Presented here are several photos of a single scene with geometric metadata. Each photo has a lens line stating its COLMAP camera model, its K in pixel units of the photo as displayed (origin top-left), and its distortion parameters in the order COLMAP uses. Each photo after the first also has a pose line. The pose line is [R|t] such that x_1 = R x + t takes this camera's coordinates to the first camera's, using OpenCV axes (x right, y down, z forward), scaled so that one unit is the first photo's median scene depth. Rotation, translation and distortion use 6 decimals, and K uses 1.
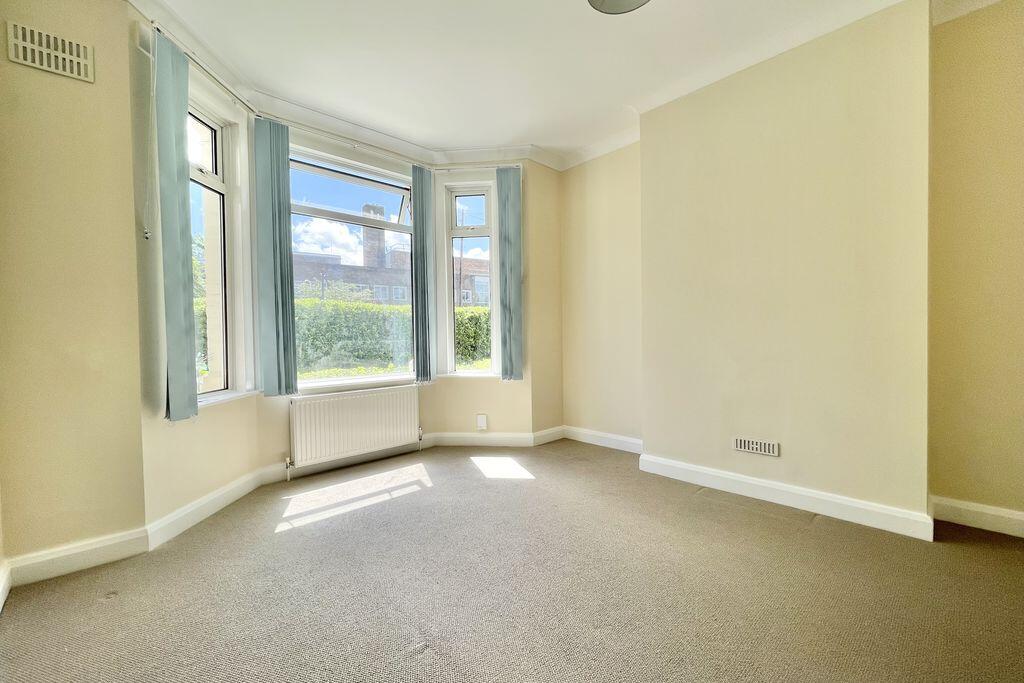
lens RADIAL K [[413.8, 0, 513.3], [0, 413.8, 339.1], [0, 0, 1]] dist [0.004217, 0.001900]
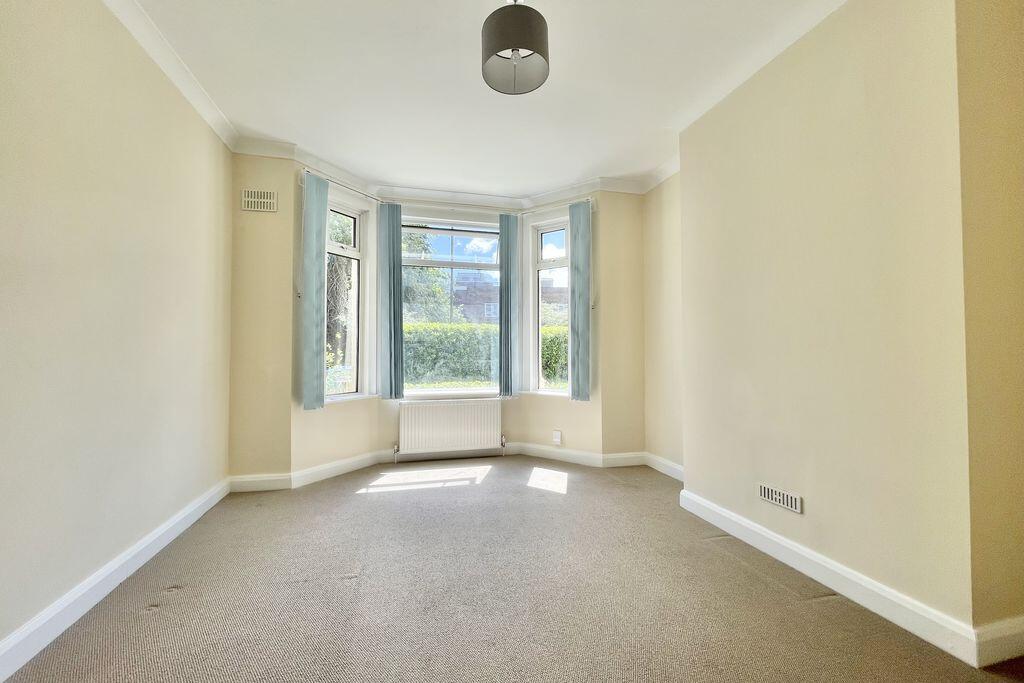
lens RADIAL K [[413.8, 0, 513.7], [0, 413.8, 339.5], [0, 0, 1]] dist [0.004217, 0.001900]
pose [[0.876664, -0.000322, -0.481103, 0.435700], [-0.018601, 0.999229, -0.034563, -0.021139], [0.480743, 0.039250, 0.875983, -0.015053]]
